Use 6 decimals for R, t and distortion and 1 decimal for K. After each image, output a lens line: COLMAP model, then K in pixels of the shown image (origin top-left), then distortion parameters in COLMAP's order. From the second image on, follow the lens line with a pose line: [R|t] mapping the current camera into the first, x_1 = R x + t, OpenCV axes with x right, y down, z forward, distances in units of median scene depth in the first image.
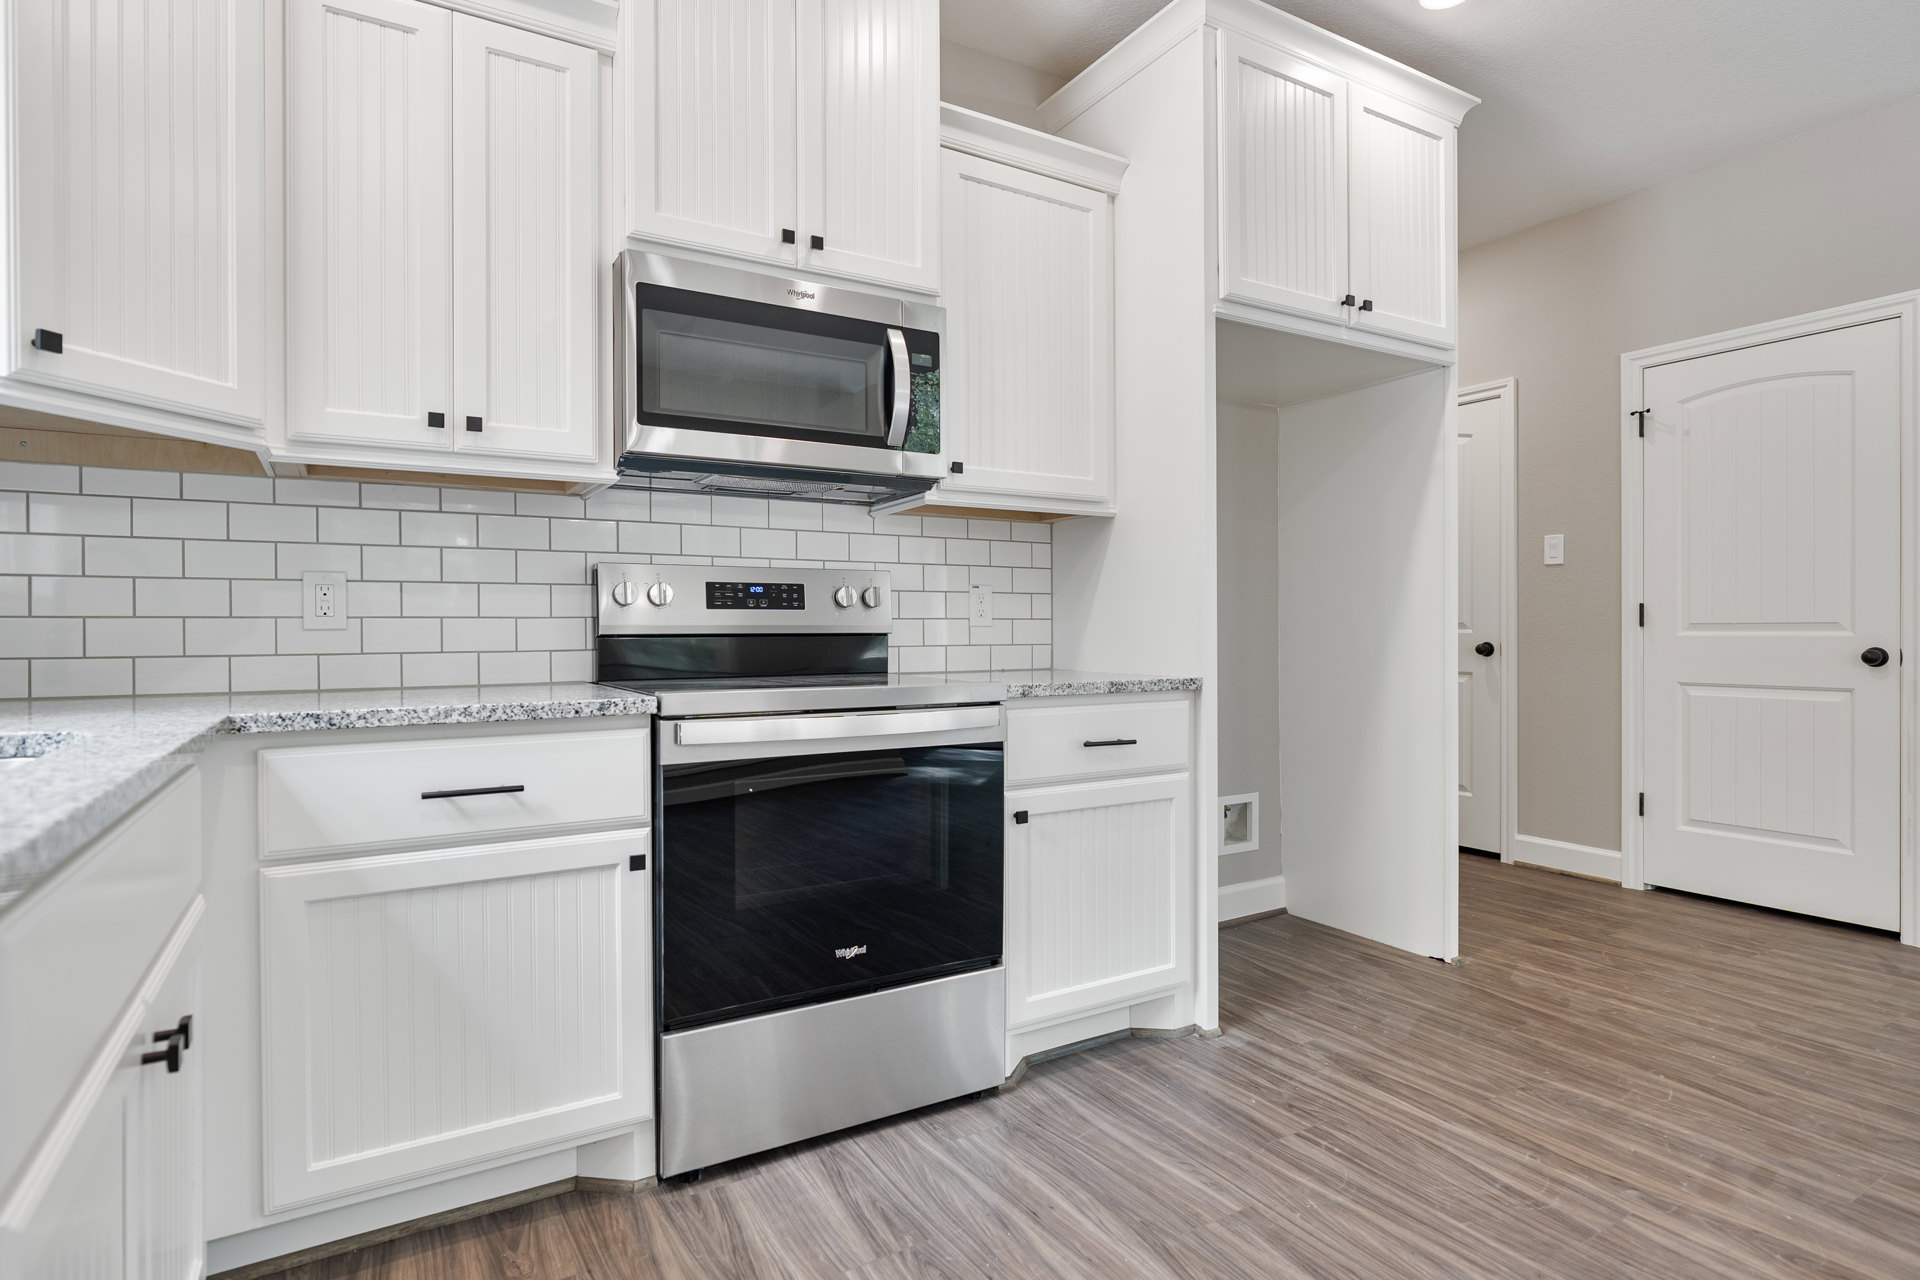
lens RADIAL K [[1018.6, 0, 931.1], [0, 1018.6, 634.8], [0, 0, 1]] dist [-0.007474, 0.002564]
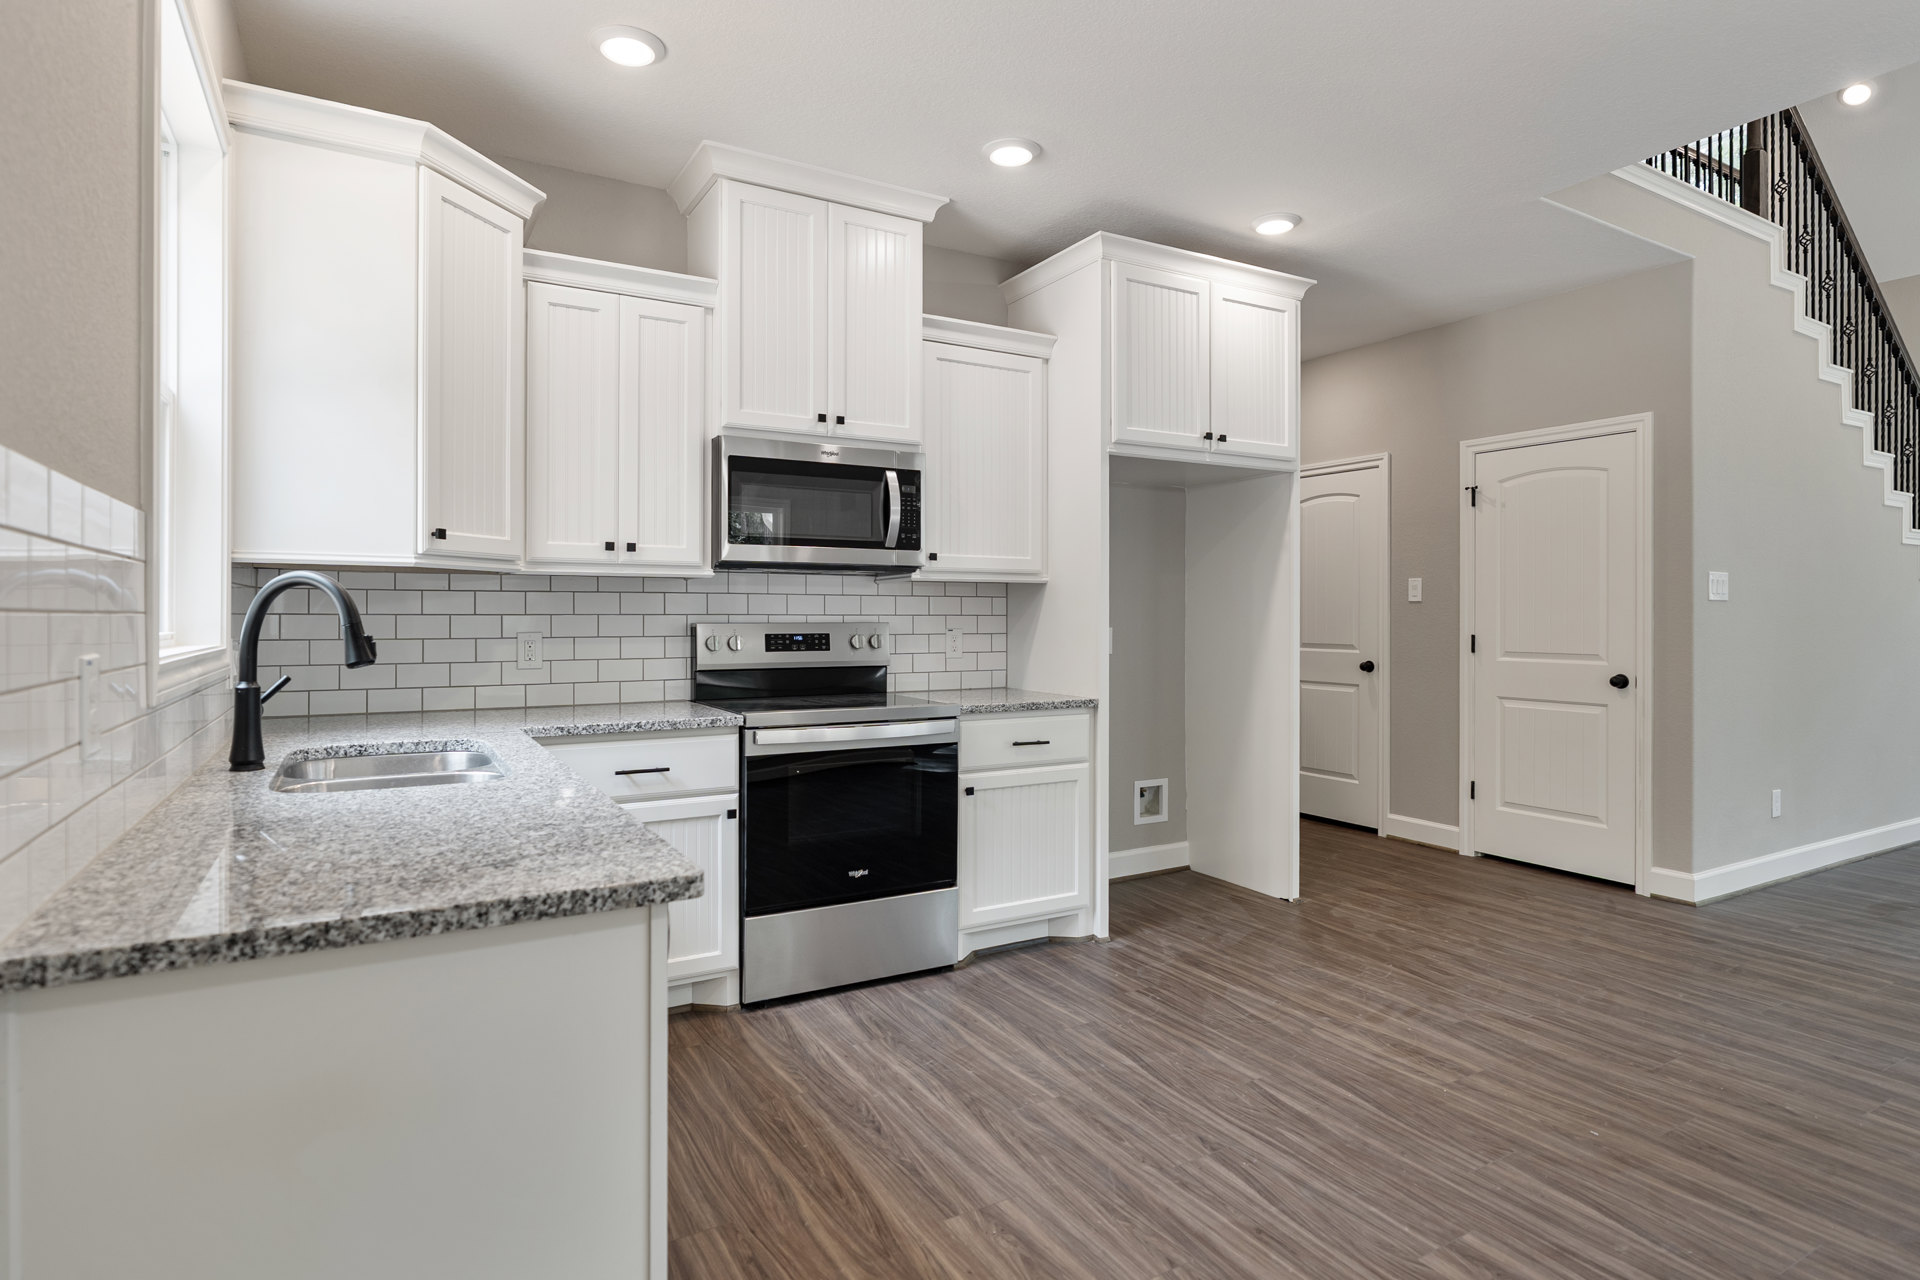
lens RADIAL K [[1018.6, 0, 941.7], [0, 1018.6, 619.1], [0, 0, 1]] dist [-0.007474, 0.002564]
pose [[0.999940, 0.007042, -0.008358, 0.054865], [-0.007064, 0.999972, -0.002619, -0.074811], [0.008340, 0.002678, 0.999962, -0.527038]]
